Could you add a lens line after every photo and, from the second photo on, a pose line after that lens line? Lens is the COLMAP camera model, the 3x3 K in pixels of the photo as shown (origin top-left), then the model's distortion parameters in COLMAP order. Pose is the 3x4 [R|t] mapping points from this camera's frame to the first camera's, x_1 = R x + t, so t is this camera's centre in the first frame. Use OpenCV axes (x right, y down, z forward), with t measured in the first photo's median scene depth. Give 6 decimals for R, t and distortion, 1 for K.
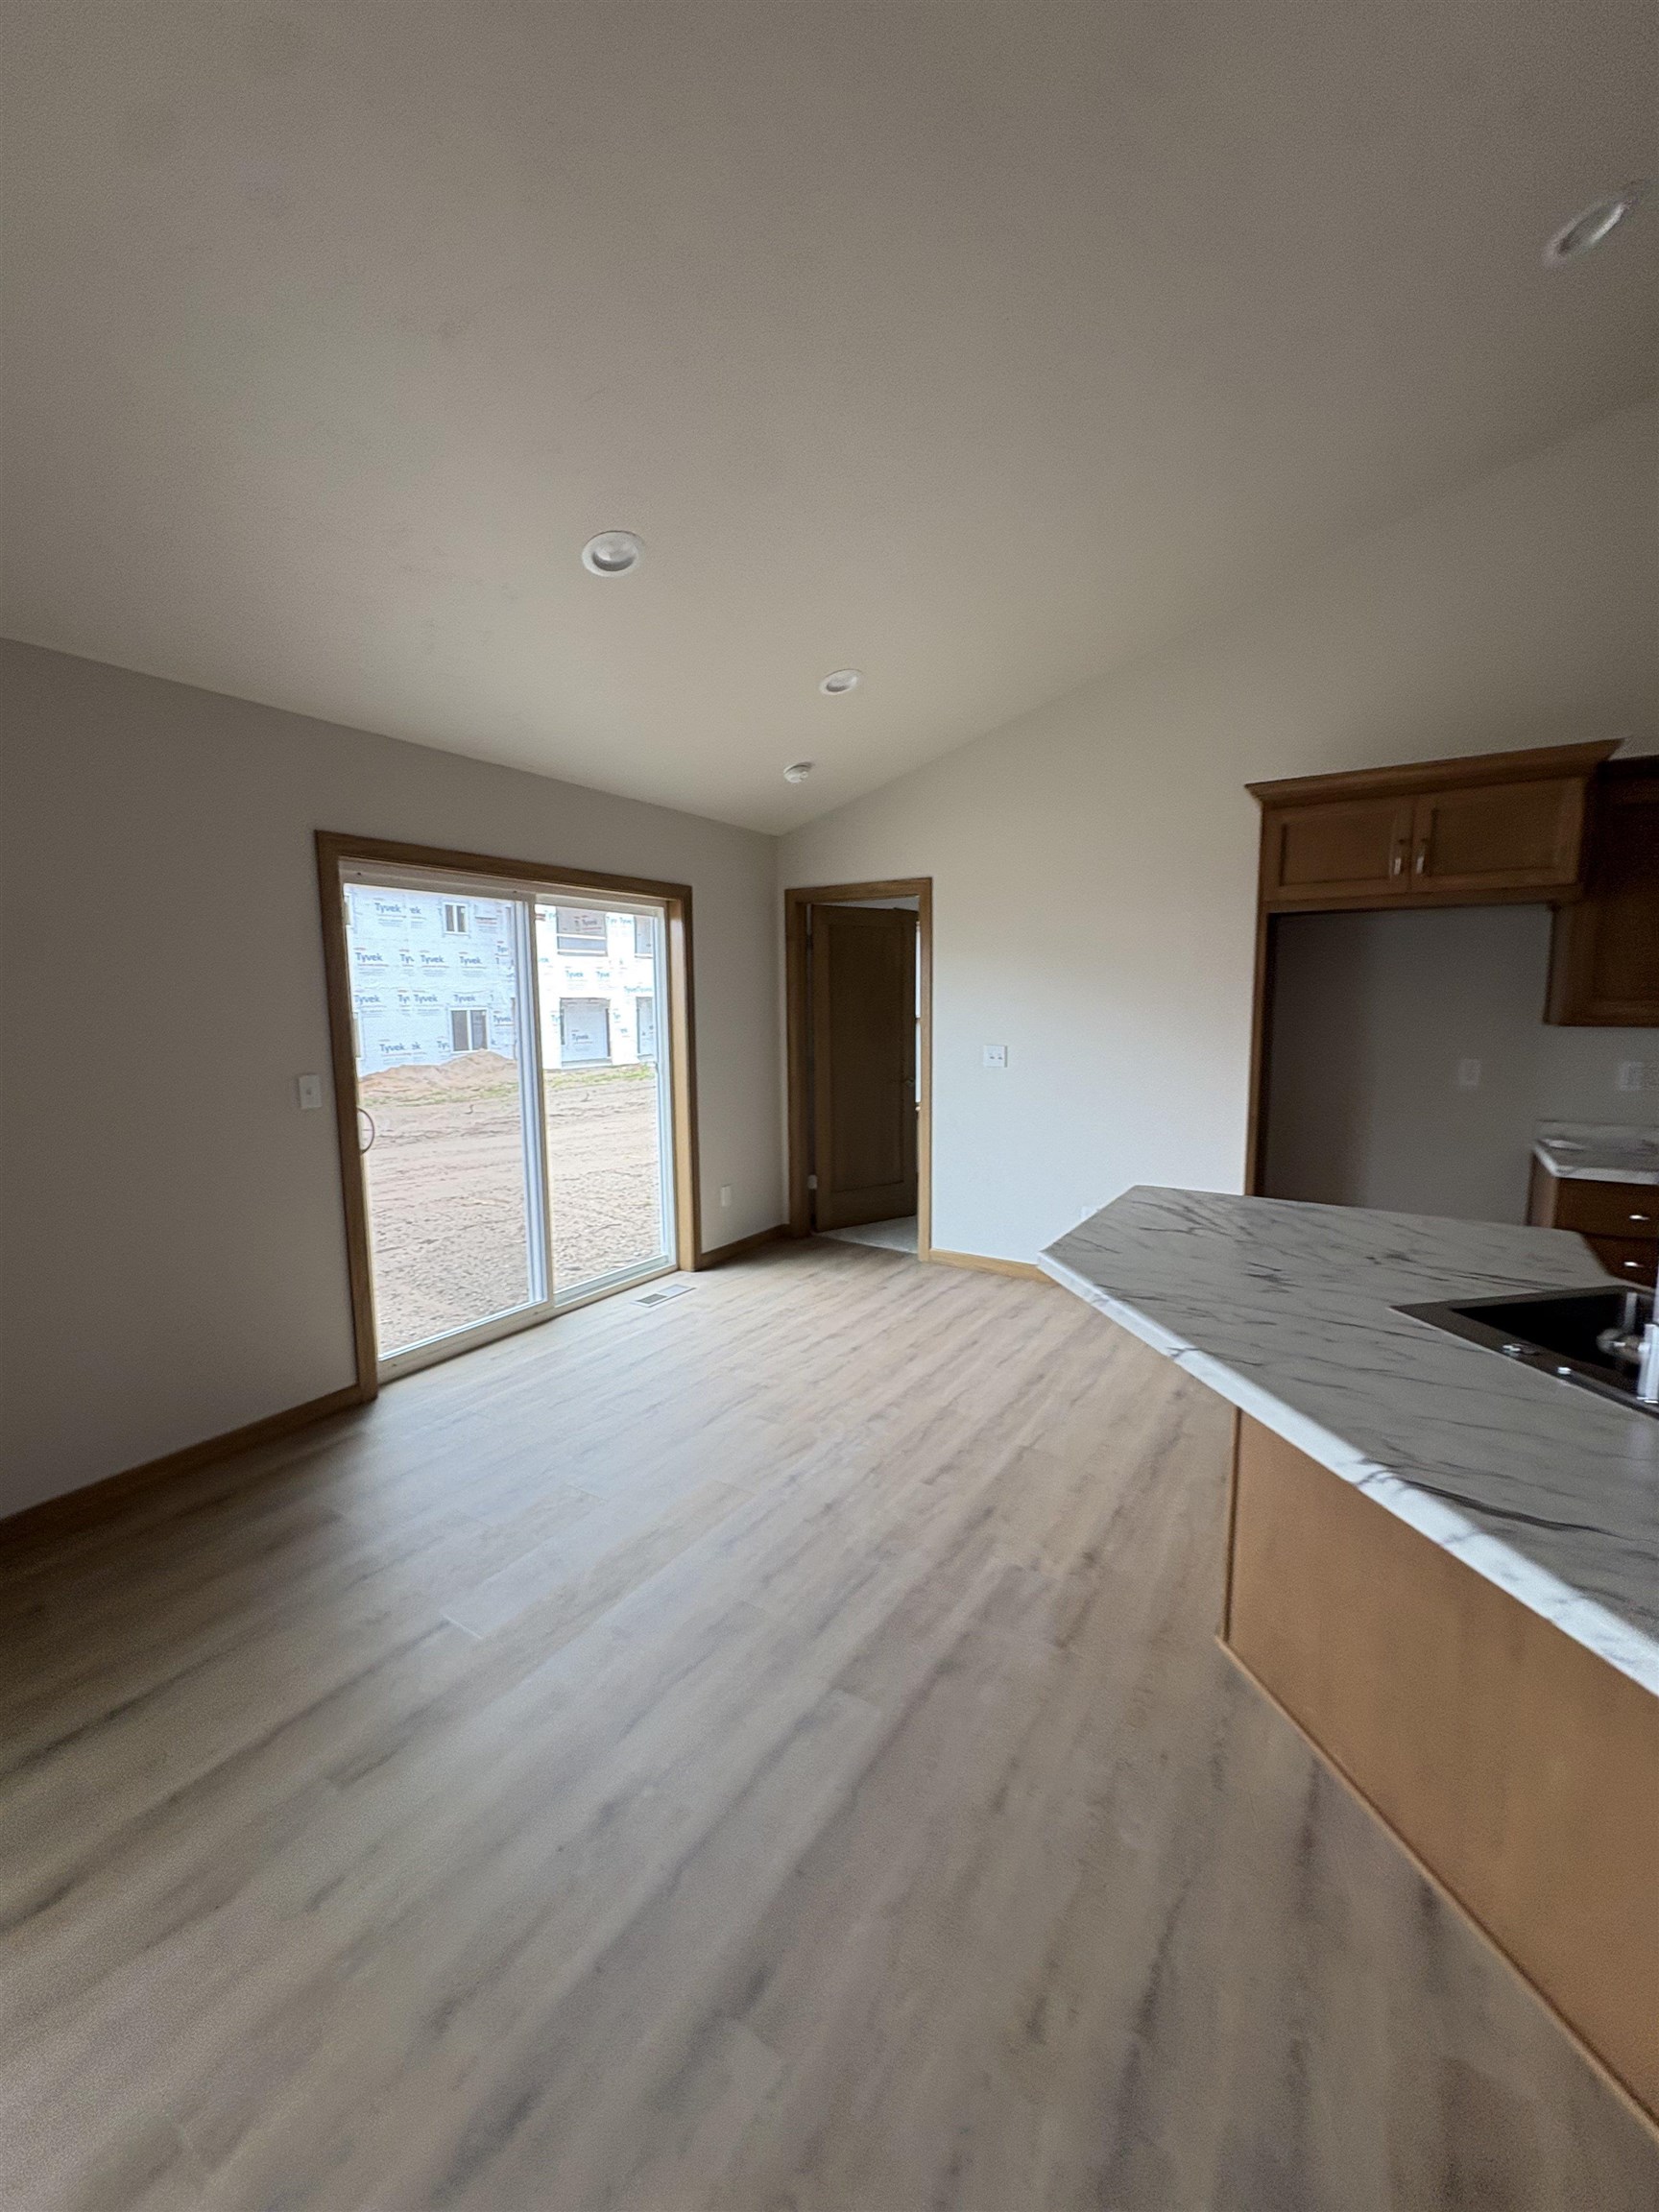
lens RADIAL K [[927.9, 0, 827.6], [0, 927.9, 1103.2], [0, 0, 1]] dist [0.001154, 0.000468]
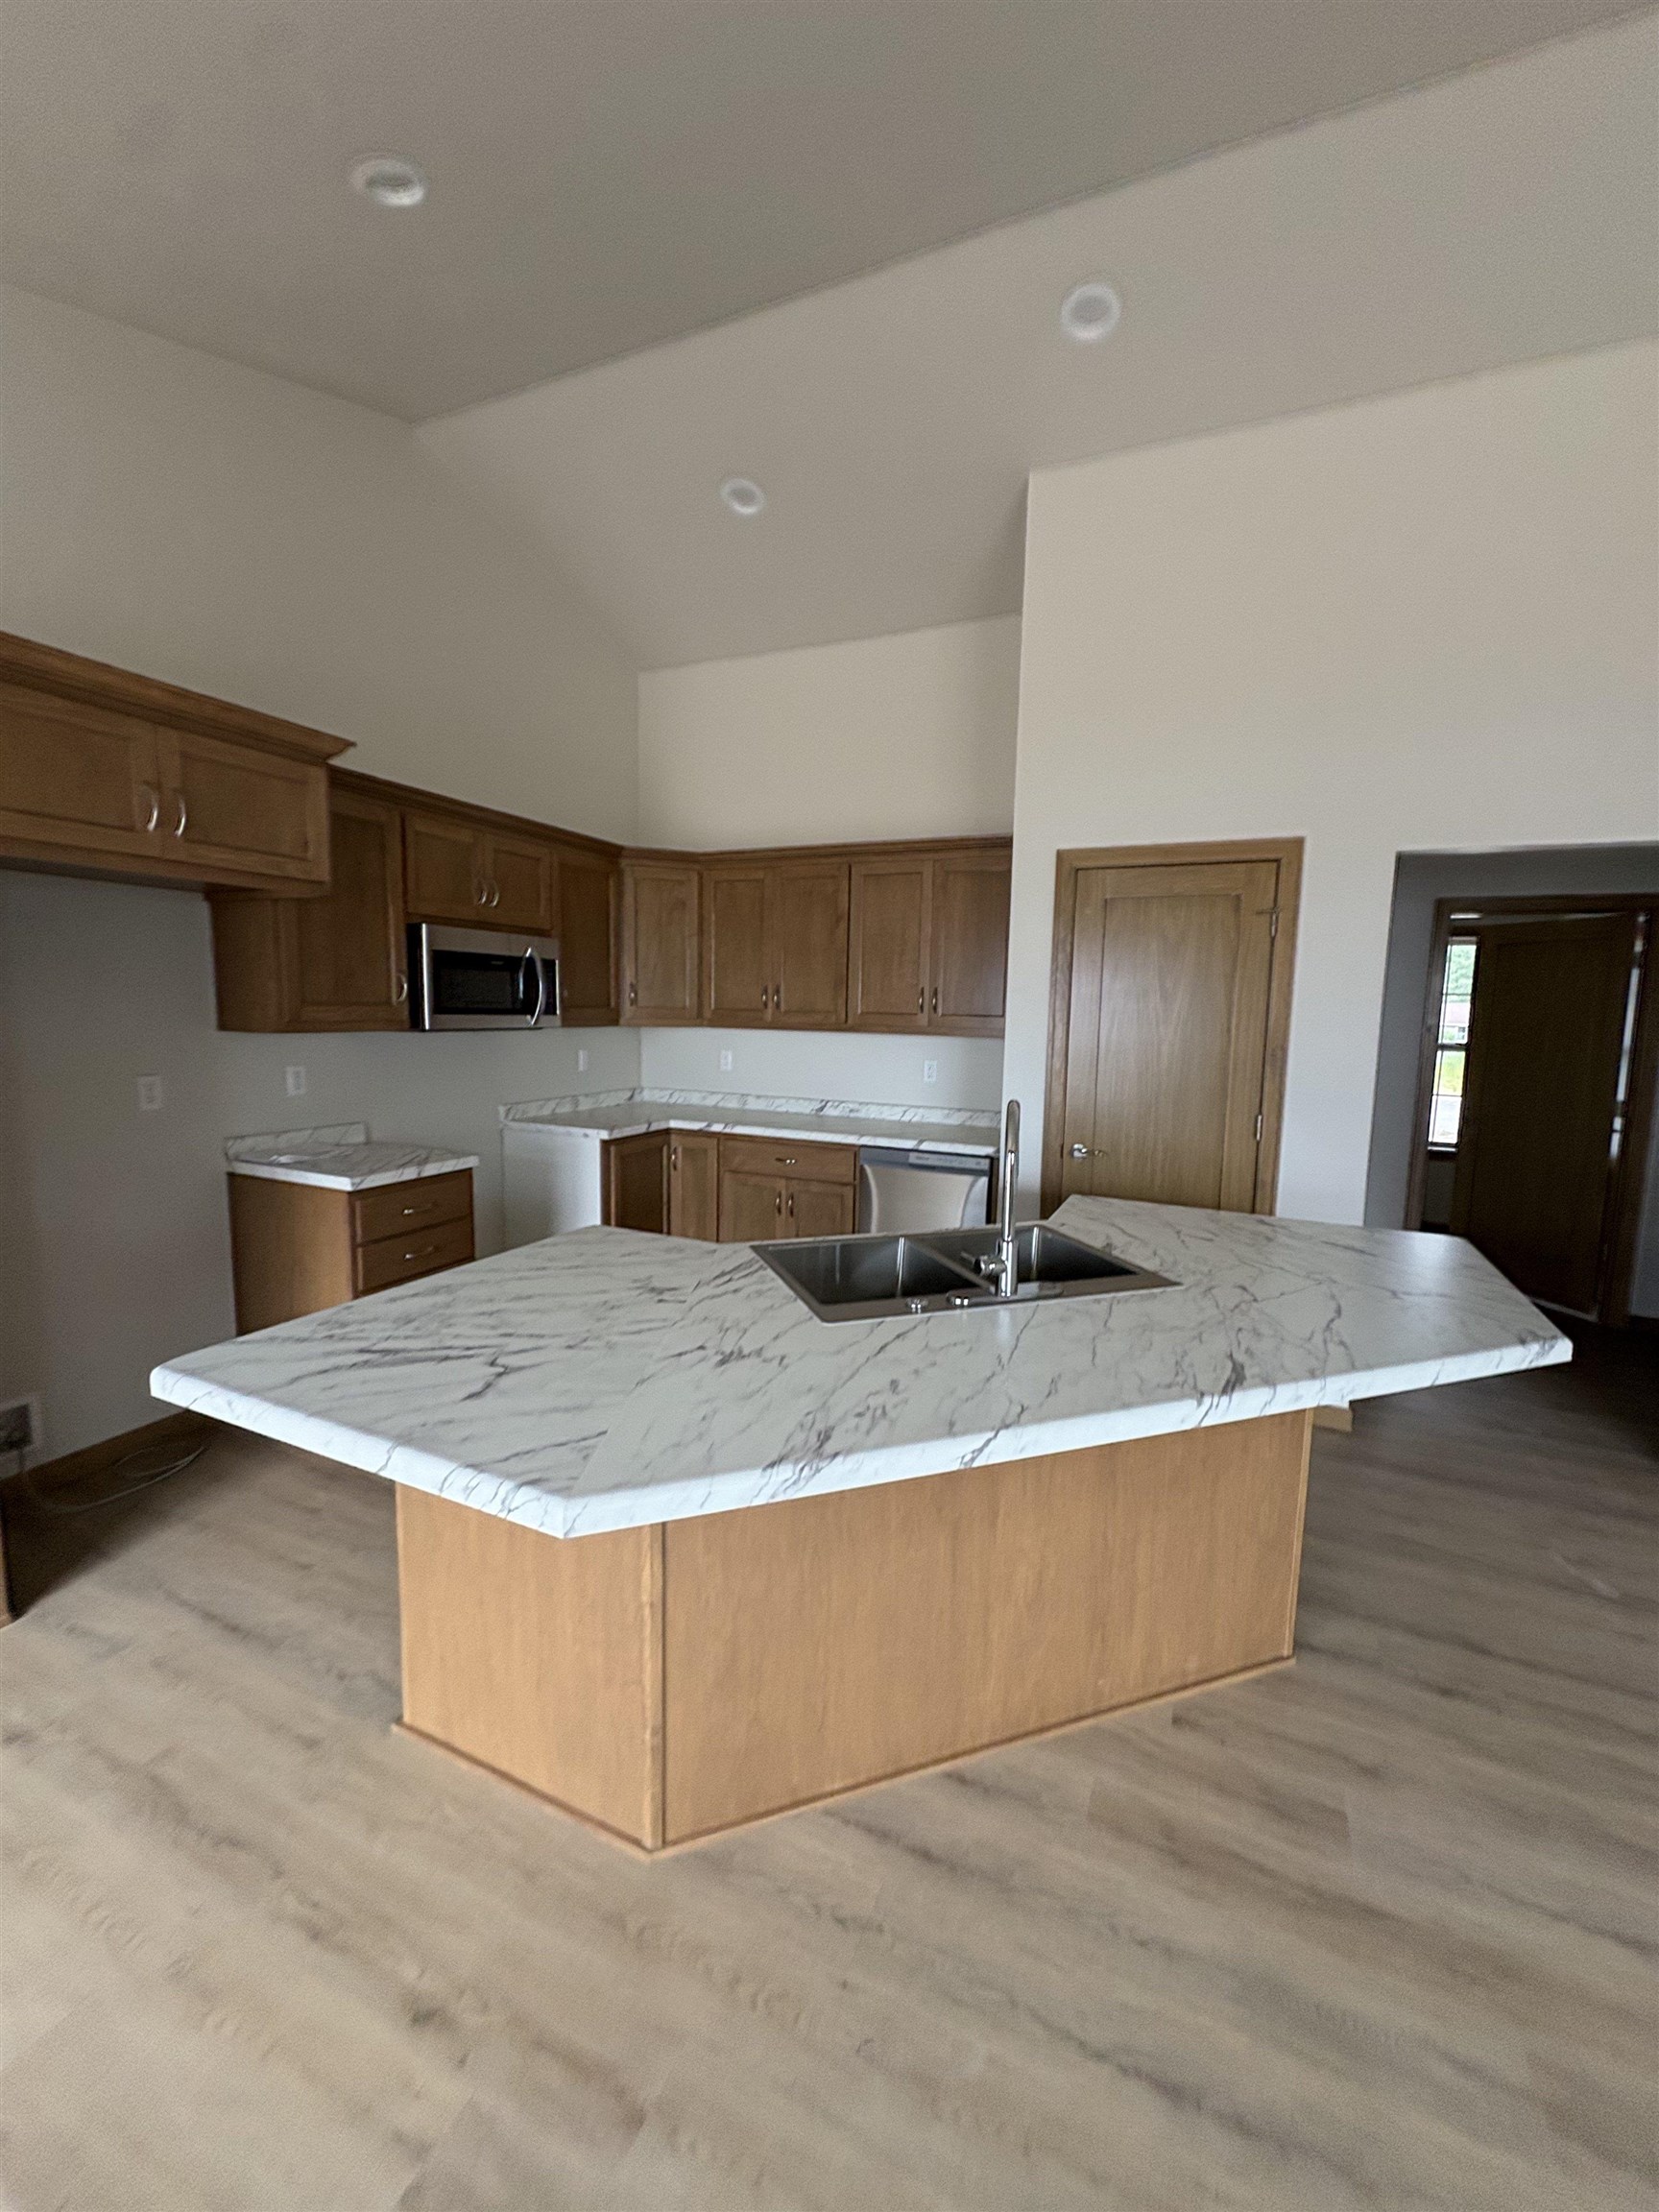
lens RADIAL K [[882.9, 0, 829.5], [0, 882.9, 1106.0], [0, 0, 1]] dist [-0.000578, 0.000128]
pose [[-0.157627, -0.109137, 0.981449, -0.273764], [0.092330, 0.987891, 0.124682, -0.117263], [-0.983173, 0.110271, -0.145641, 0.999693]]
